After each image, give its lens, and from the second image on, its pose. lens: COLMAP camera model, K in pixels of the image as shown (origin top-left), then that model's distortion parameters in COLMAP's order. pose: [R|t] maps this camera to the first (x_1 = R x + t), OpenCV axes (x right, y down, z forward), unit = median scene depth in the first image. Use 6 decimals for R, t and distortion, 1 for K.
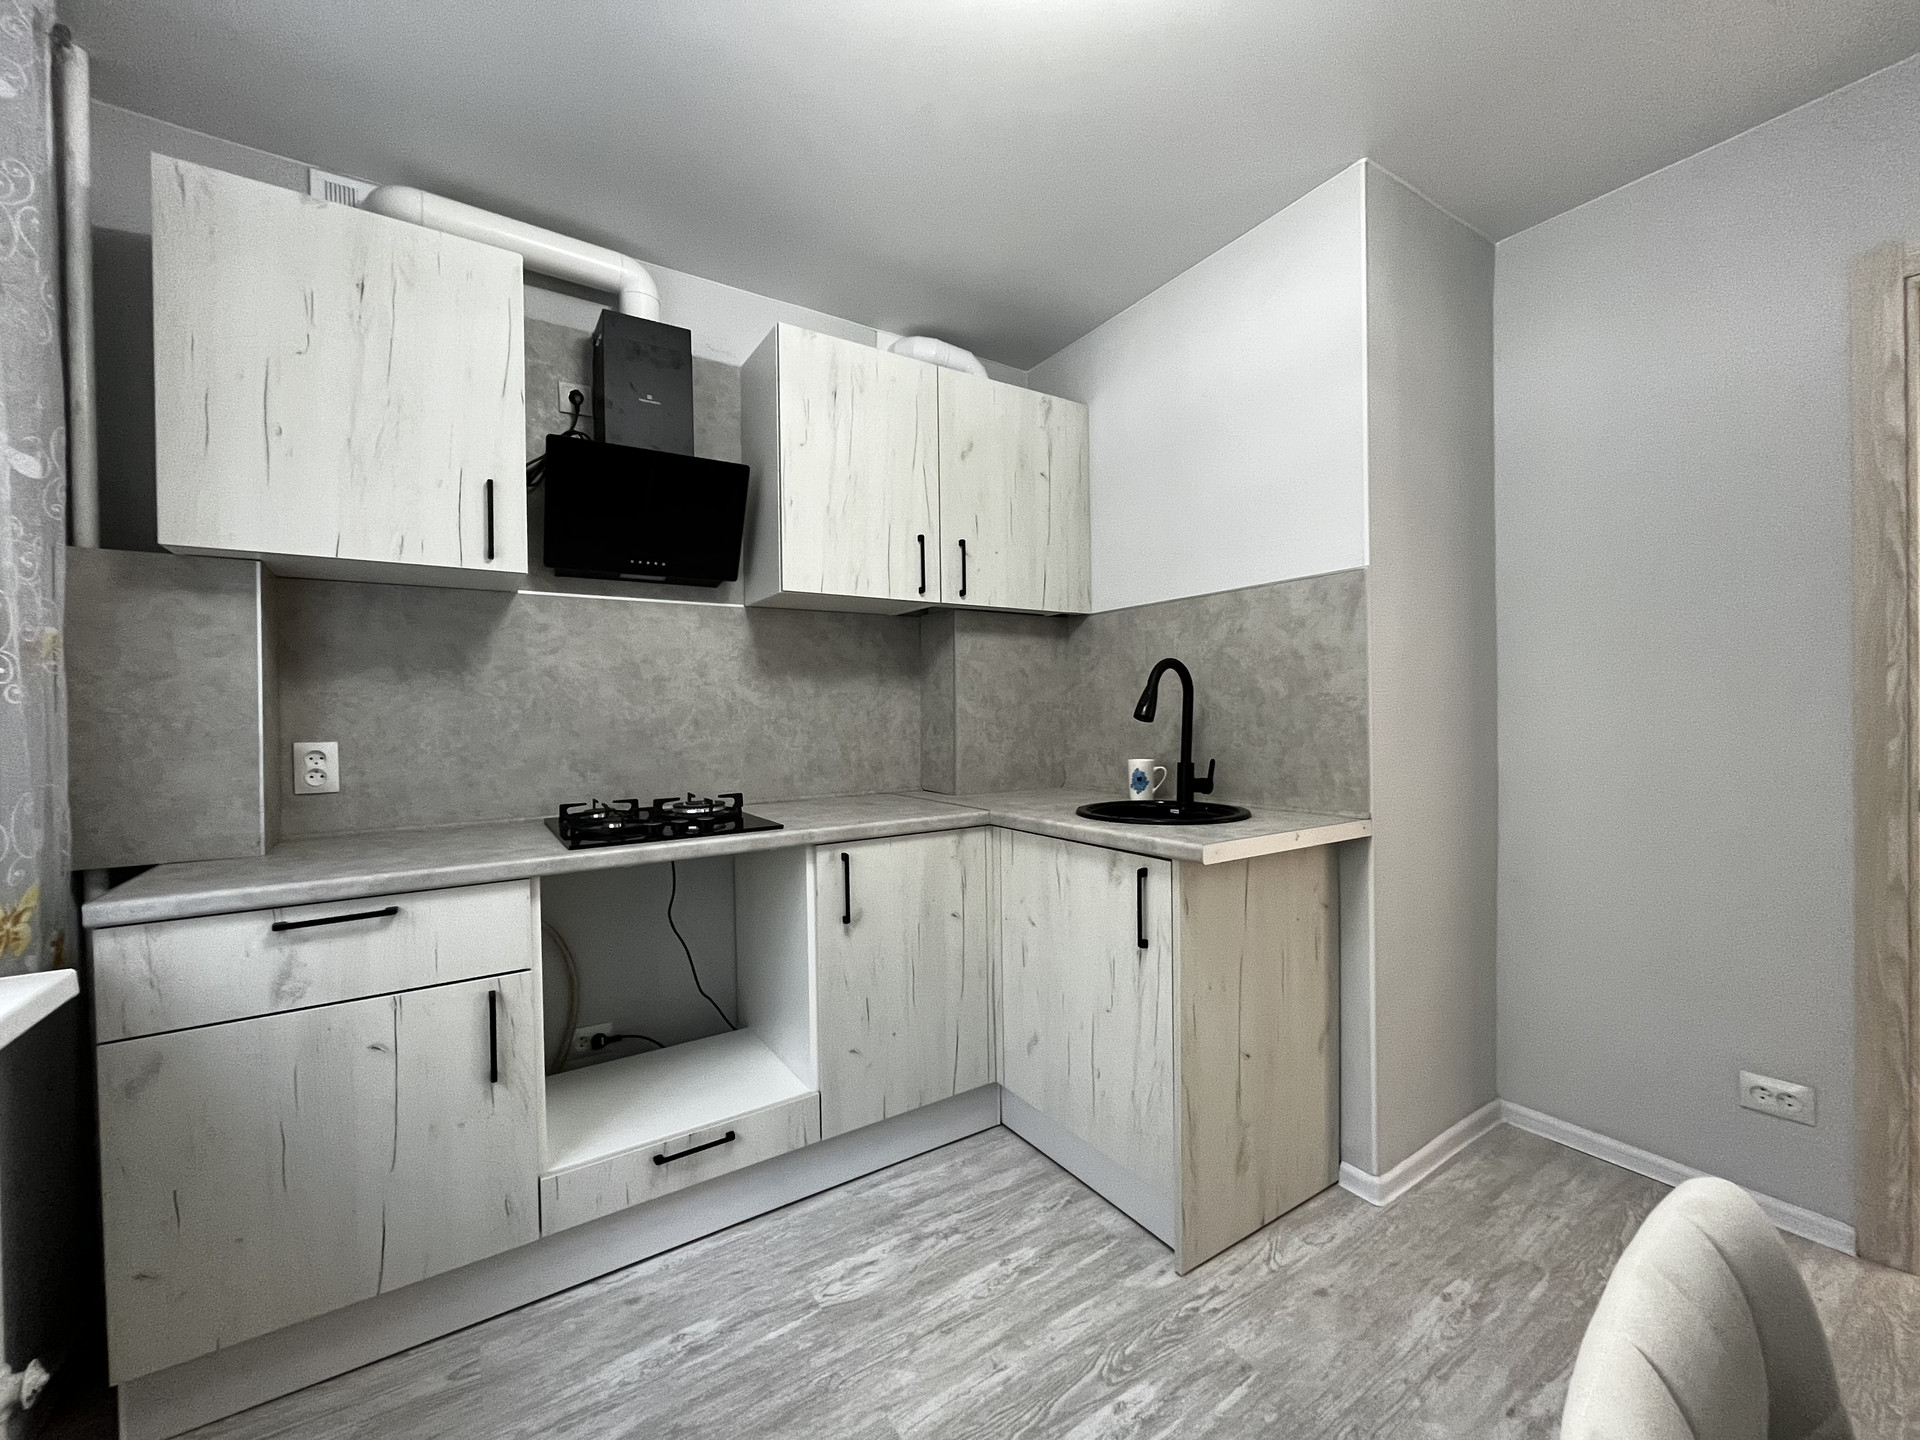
lens RADIAL K [[773.6, 0, 949.9], [0, 773.6, 718.1], [0, 0, 1]] dist [0.001557, -0.000085]
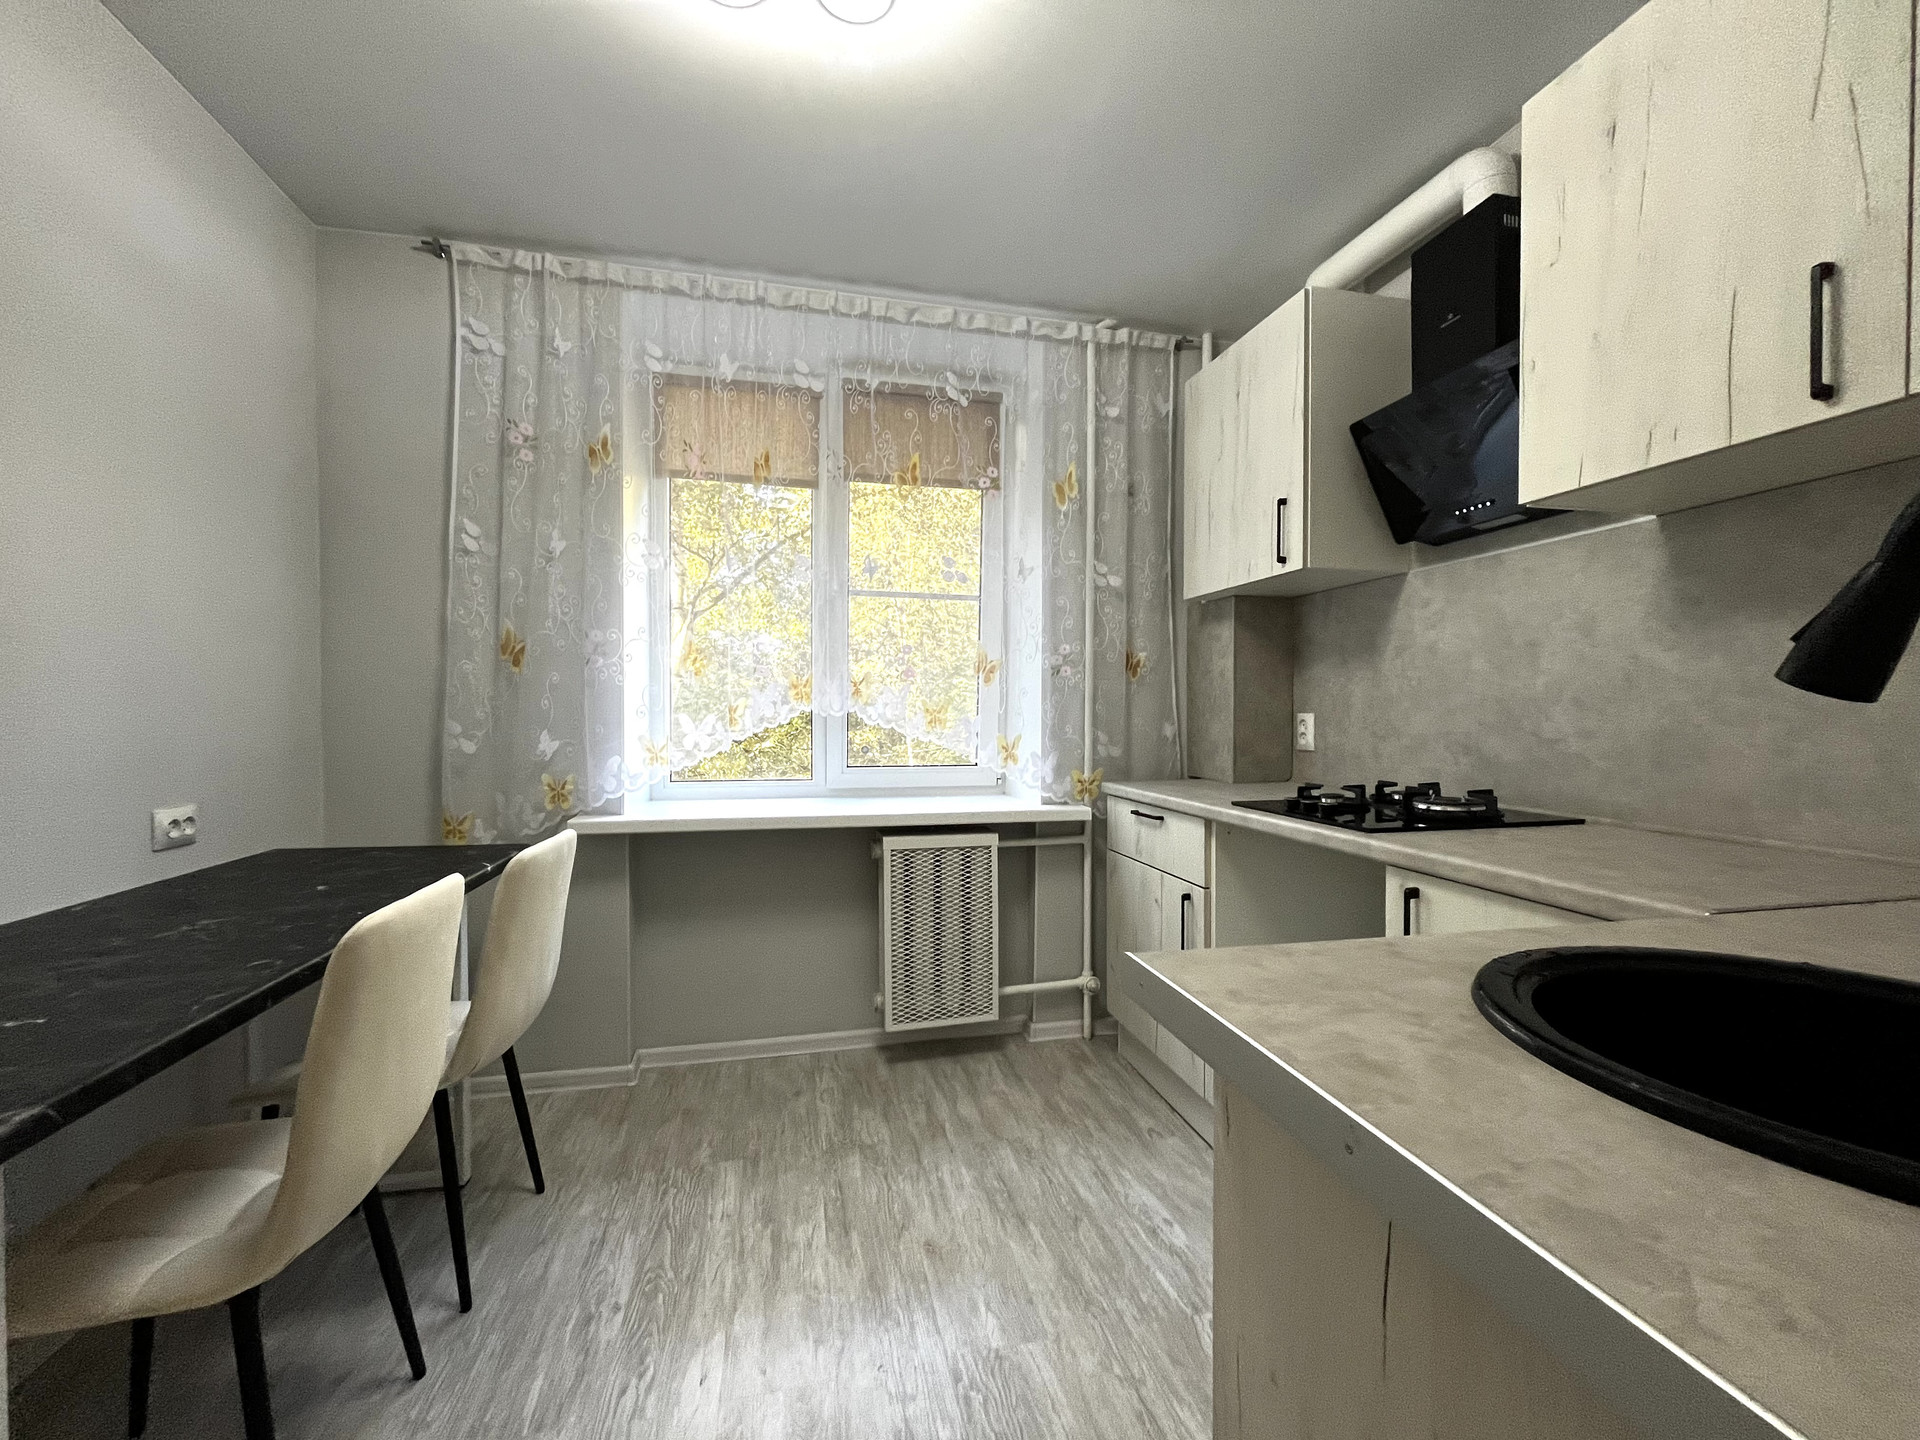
lens RADIAL K [[773.6, 0, 952.6], [0, 773.6, 719.5], [0, 0, 1]] dist [0.001557, -0.000085]
pose [[-0.355576, 0.024593, -0.934324, 0.649756], [-0.001809, 0.999634, 0.027001, 0.005702], [0.934646, 0.011291, -0.355401, 0.850264]]
